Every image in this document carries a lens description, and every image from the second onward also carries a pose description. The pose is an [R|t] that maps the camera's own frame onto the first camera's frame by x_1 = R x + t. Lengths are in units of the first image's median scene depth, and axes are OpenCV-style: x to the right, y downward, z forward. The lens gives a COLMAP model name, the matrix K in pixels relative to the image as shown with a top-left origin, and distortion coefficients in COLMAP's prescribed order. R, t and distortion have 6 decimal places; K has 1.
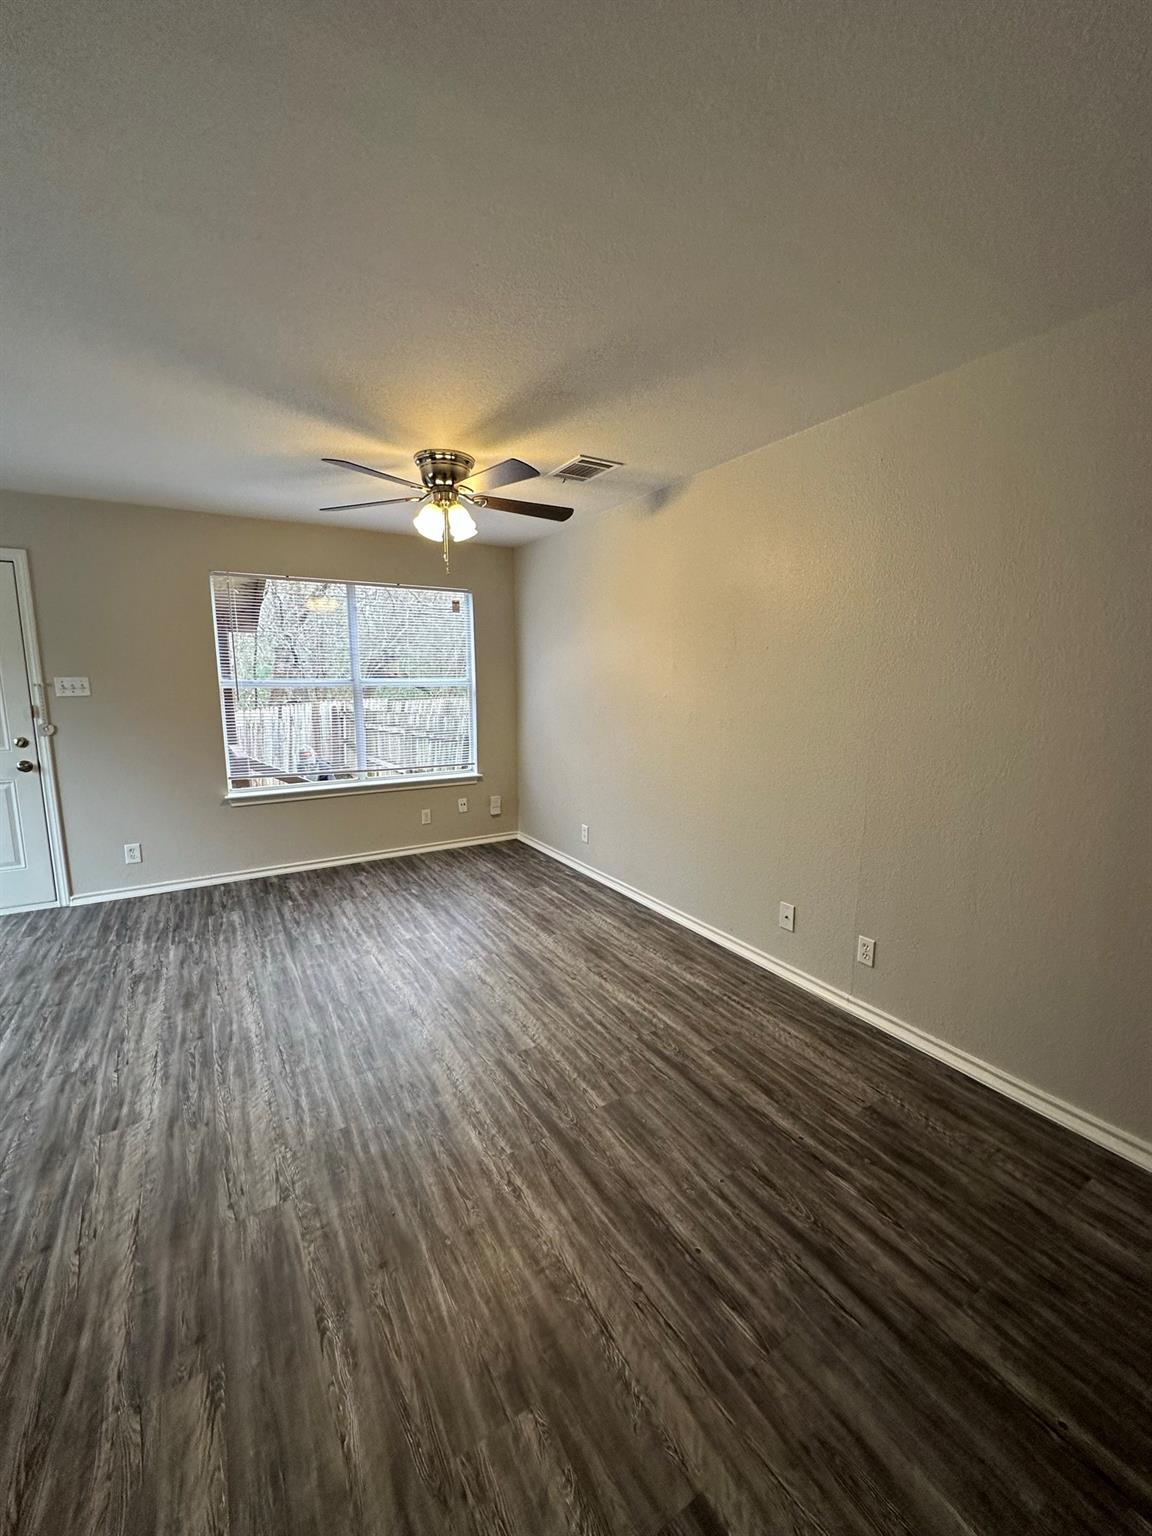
lens RADIAL K [[610.0, 0, 576.0], [0, 610.0, 768.0], [0, 0, 1]] dist [-0.003286, 0.000917]
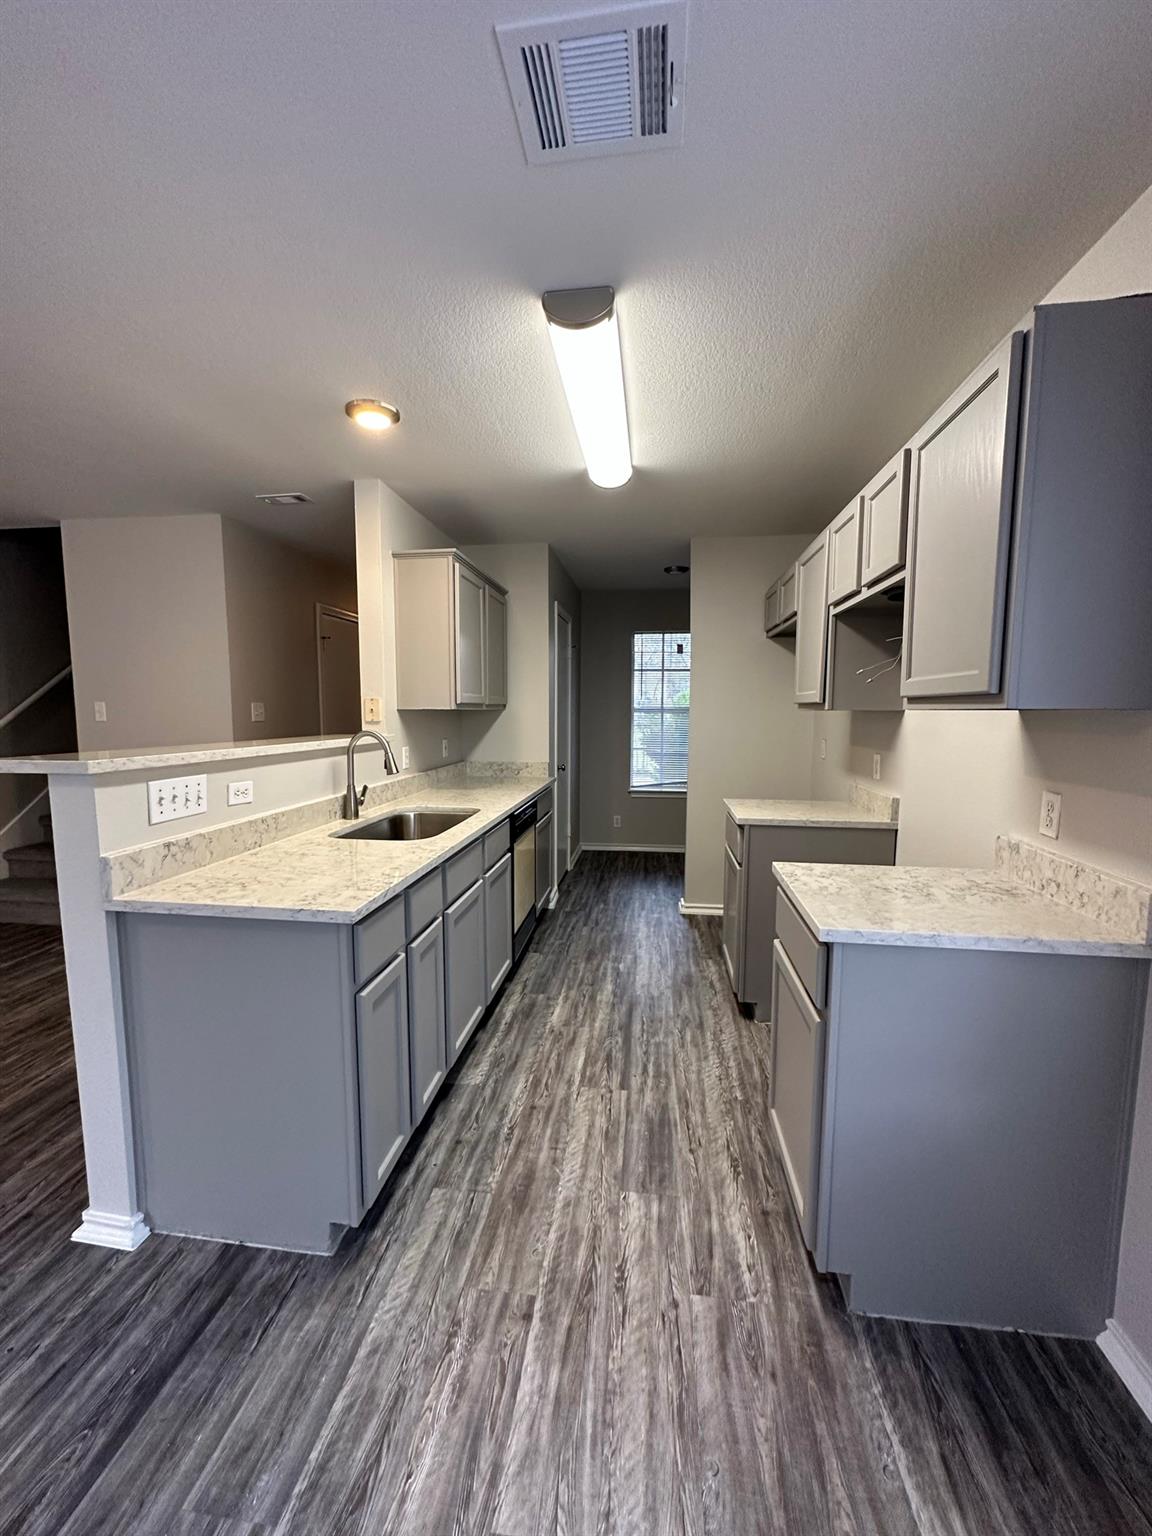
lens RADIAL K [[611.4, 0, 576.0], [0, 611.4, 768.0], [0, 0, 1]] dist [-0.002841, 0.001165]
pose [[-0.783046, -0.062804, 0.618785, -1.226380], [0.091772, 0.972332, 0.214821, -0.069938], [-0.615156, 0.225002, -0.755617, 0.564576]]
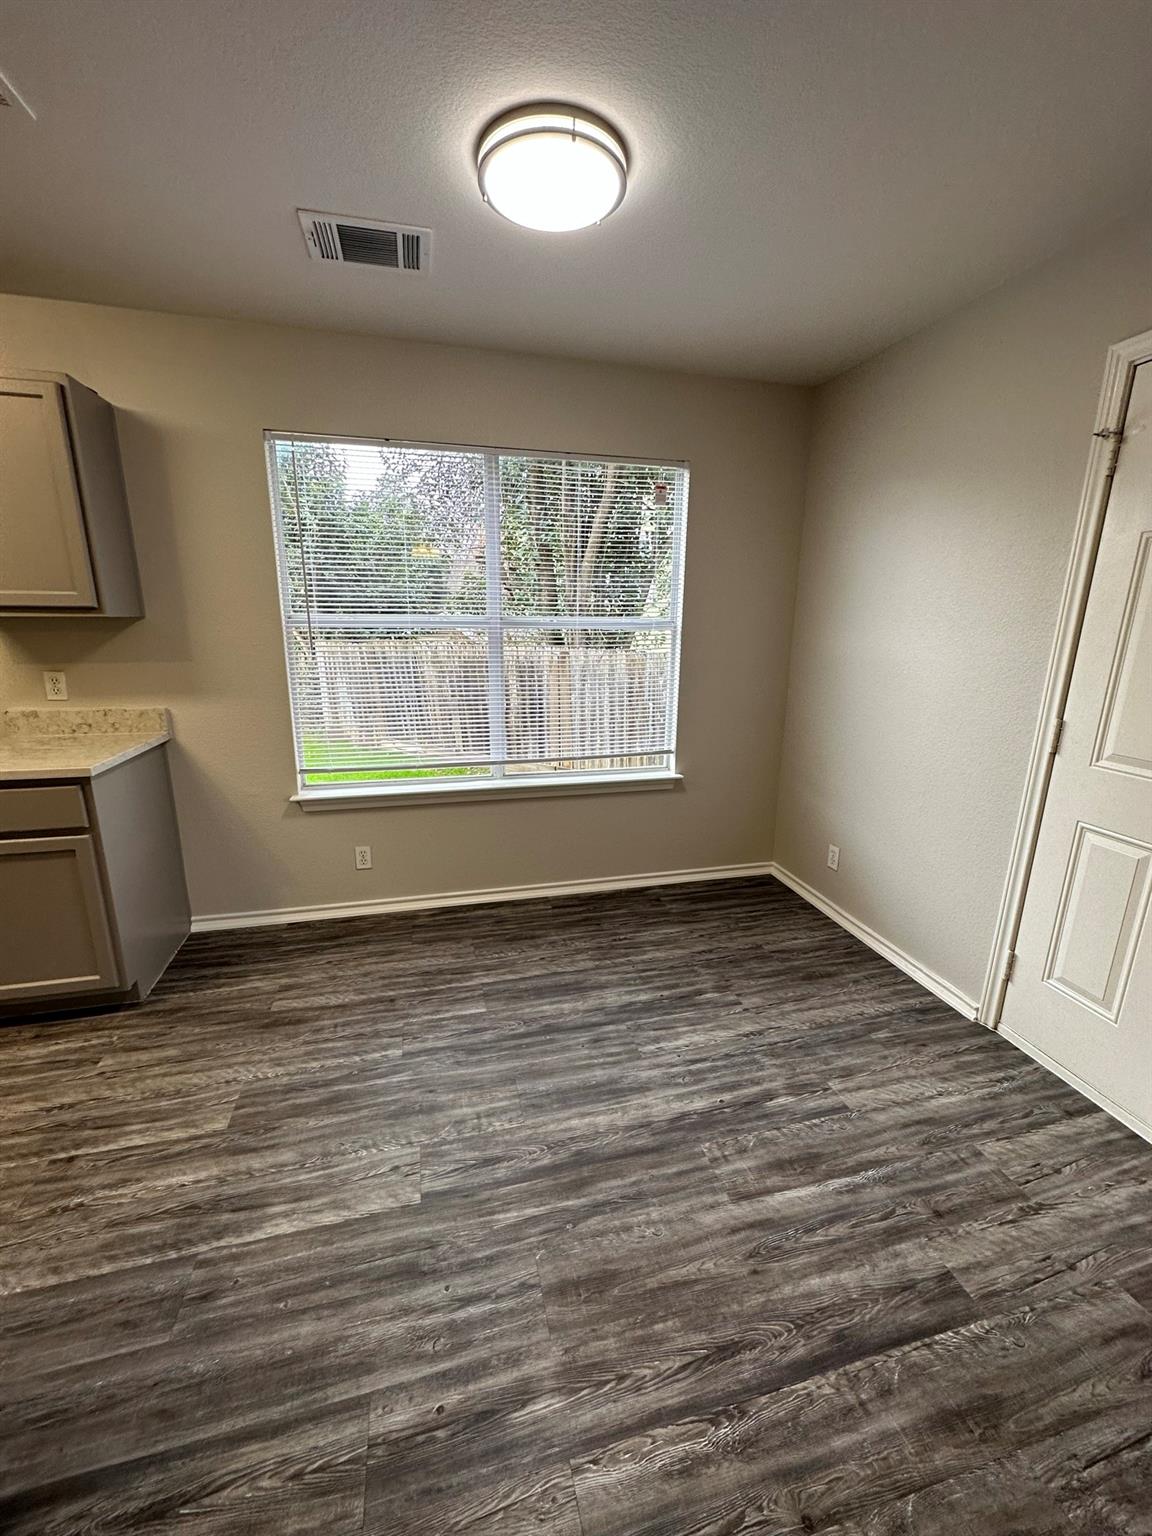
lens RADIAL K [[610.0, 0, 576.0], [0, 610.0, 768.0], [0, 0, 1]] dist [-0.003286, 0.000917]
pose [[-0.290623, 0.225261, -0.929944, -0.610870], [-0.154838, 0.948012, 0.278027, -0.112556], [0.944226, 0.224792, -0.240635, 0.814304]]
